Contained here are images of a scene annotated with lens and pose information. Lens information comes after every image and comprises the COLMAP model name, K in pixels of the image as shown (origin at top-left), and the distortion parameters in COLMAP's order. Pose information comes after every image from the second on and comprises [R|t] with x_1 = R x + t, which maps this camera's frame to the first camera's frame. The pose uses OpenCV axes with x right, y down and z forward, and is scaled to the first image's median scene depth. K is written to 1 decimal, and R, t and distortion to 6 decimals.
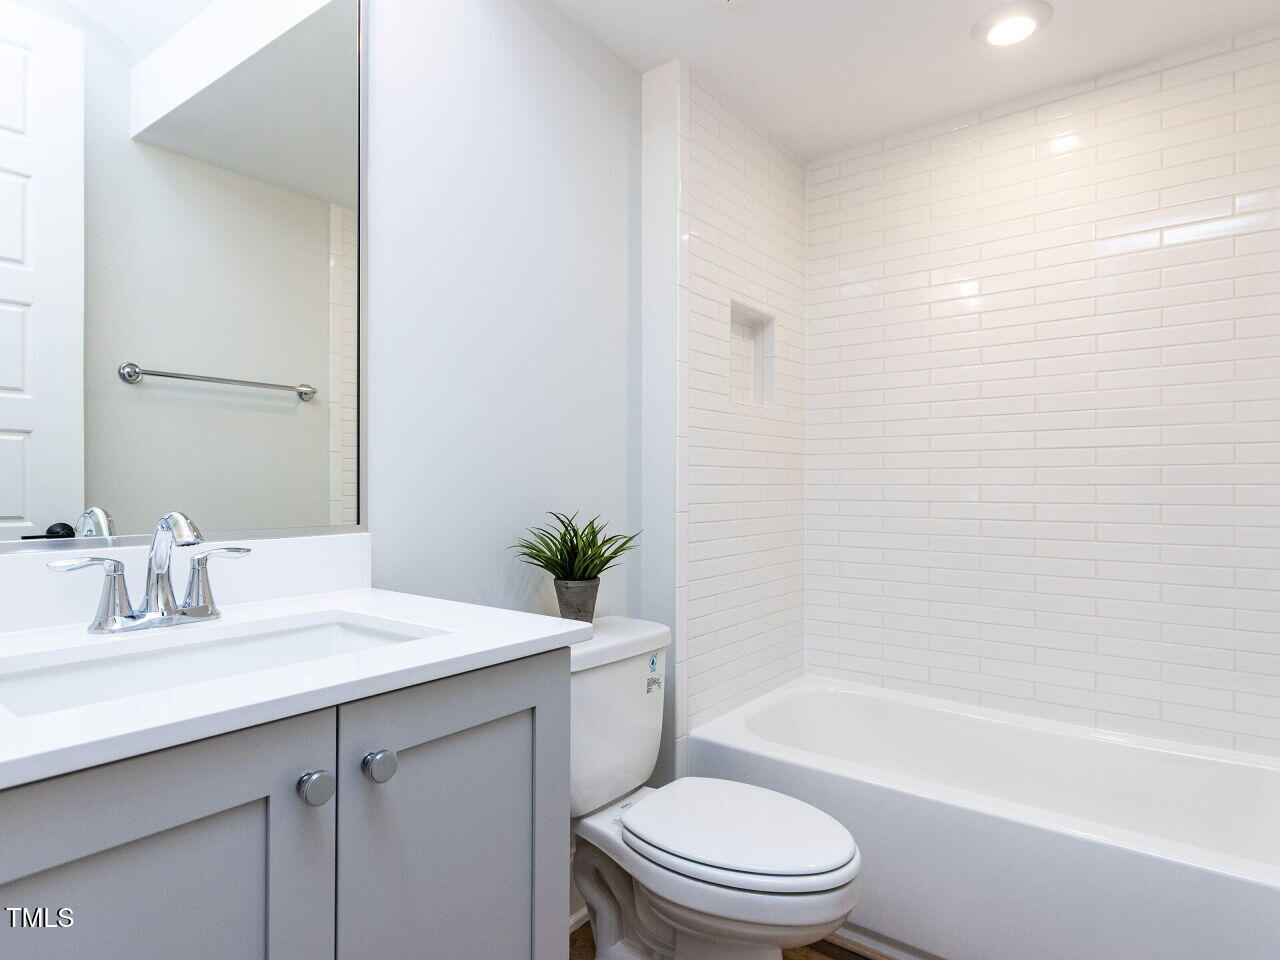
lens RADIAL K [[734.0, 0, 639.7], [0, 734.0, 484.5], [0, 0, 1]] dist [0.006104, -0.000820]
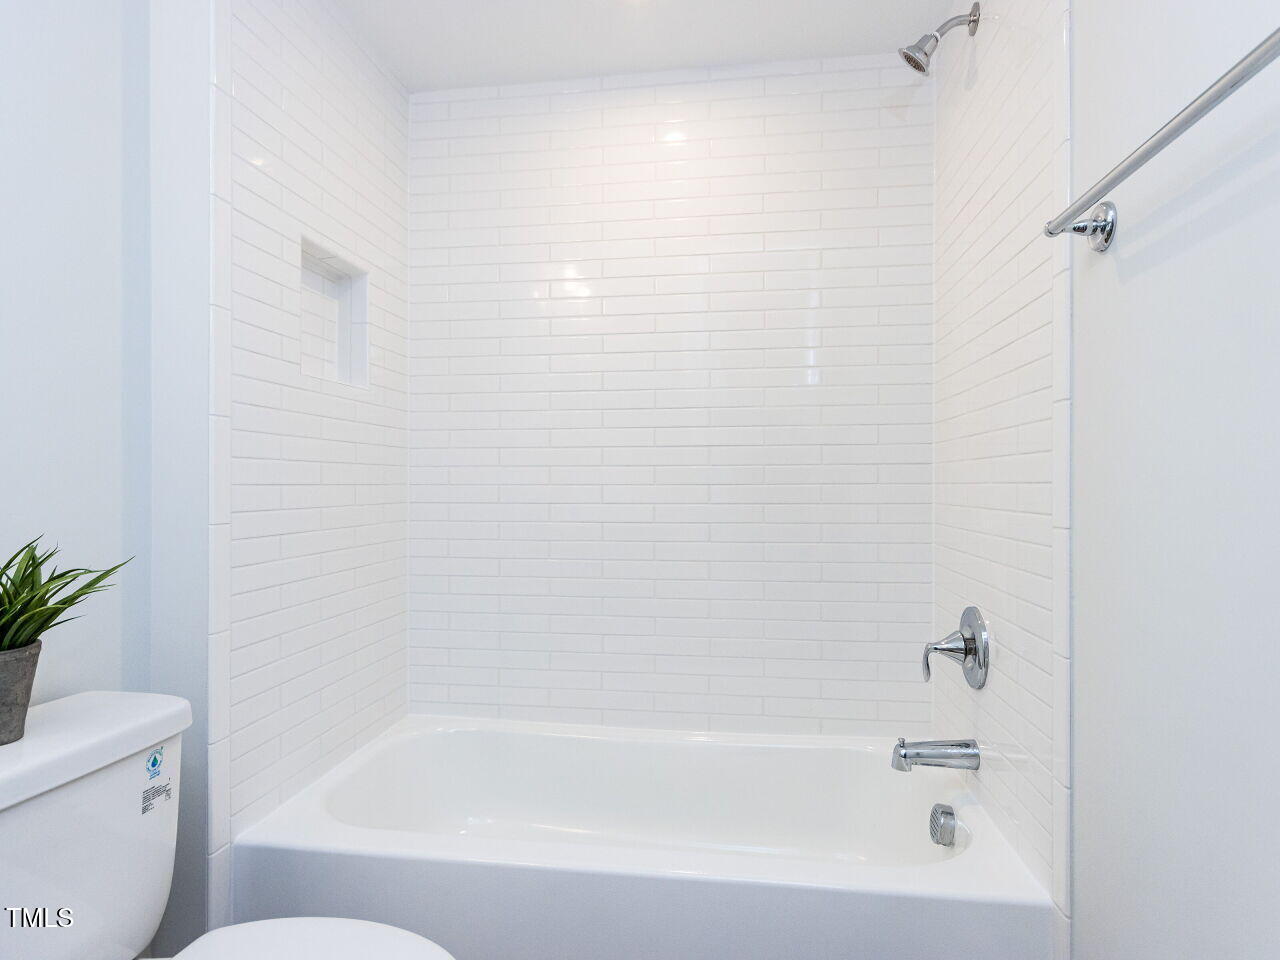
lens RADIAL K [[734.0, 0, 642.3], [0, 734.0, 485.7], [0, 0, 1]] dist [0.006104, -0.000820]
pose [[0.869474, -0.001681, 0.493976, 0.062519], [0.001272, 0.999999, 0.001163, 0.000797], [-0.493977, -0.000383, 0.869475, 0.204198]]
